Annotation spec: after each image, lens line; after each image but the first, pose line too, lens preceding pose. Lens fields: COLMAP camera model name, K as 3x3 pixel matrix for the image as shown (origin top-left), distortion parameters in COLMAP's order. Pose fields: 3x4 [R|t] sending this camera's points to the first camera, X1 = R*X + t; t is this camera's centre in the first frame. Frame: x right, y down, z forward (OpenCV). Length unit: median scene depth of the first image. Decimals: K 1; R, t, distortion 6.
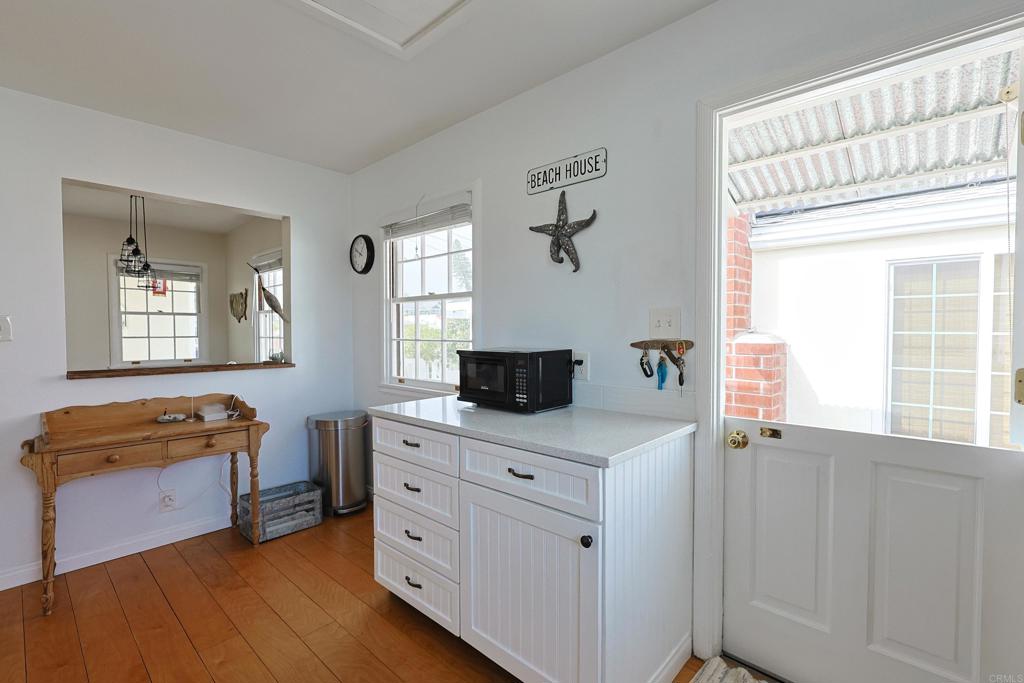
lens RADIAL K [[462.7, 0, 501.7], [0, 462.7, 340.2], [0, 0, 1]] dist [-0.005718, -0.000126]
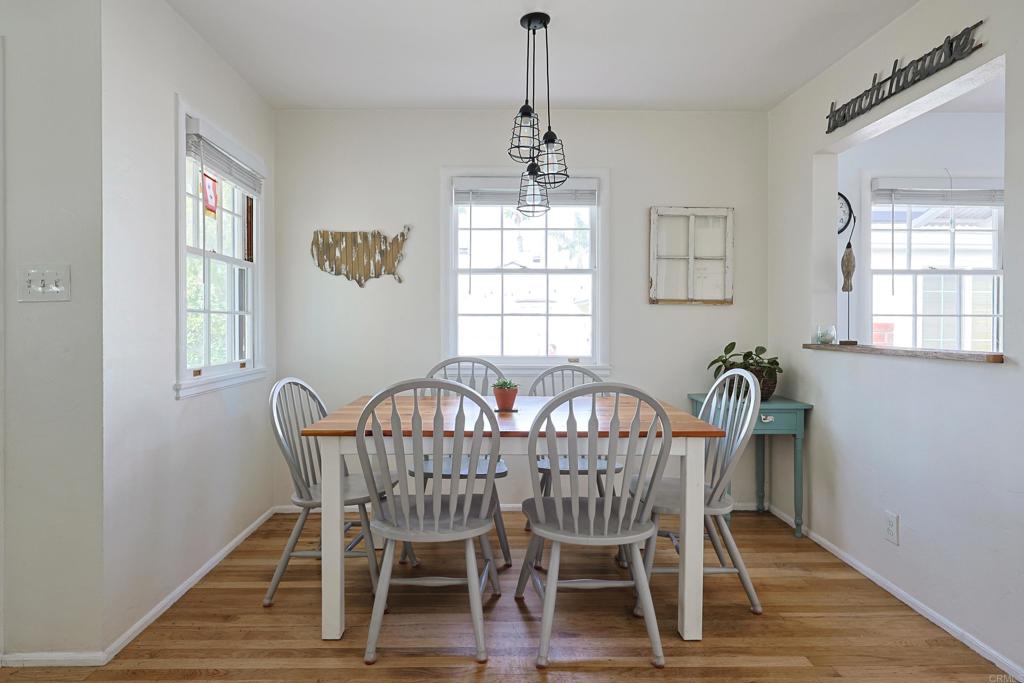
lens RADIAL K [[562.9, 0, 492.5], [0, 562.9, 325.5], [0, 0, 1]] dist [0.000501, -0.001494]
pose [[0.714940, 0.000350, 0.699185, -2.024093], [0.009720, 0.999898, -0.010440, 0.031295], [-0.699118, 0.014260, 0.714864, 0.970014]]
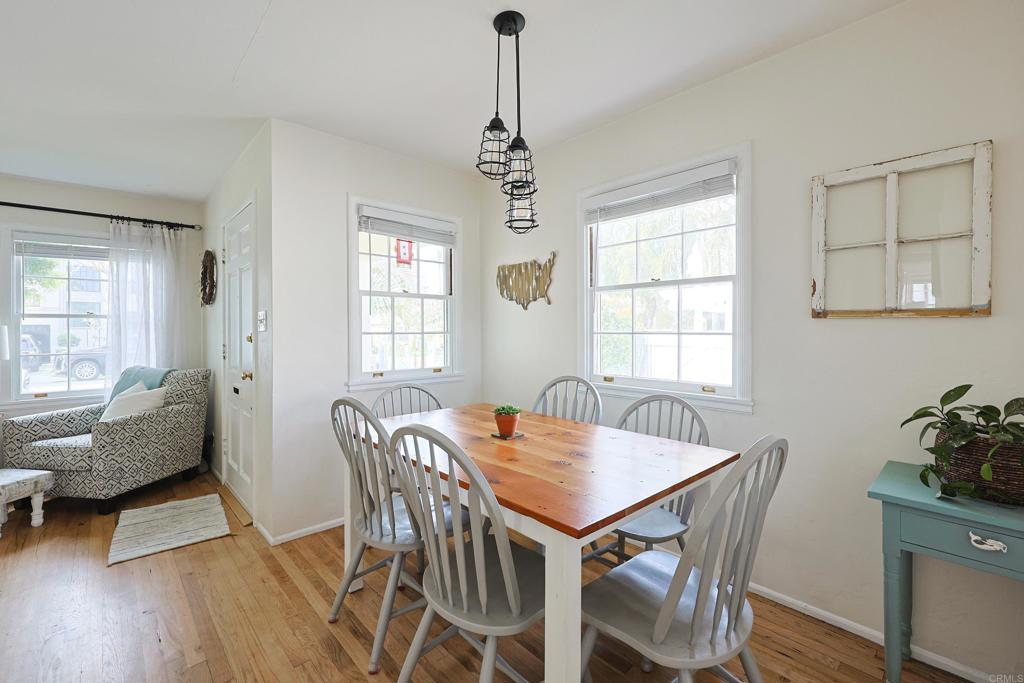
lens RADIAL K [[438.2, 0, 515.9], [0, 438.2, 333.3], [0, 0, 1]] dist [-0.007909, 0.001752]
pose [[0.998213, -0.002493, -0.059710, -1.220194], [0.001968, 0.999959, -0.008862, -0.001552], [0.059729, 0.008728, 0.998176, 0.916673]]
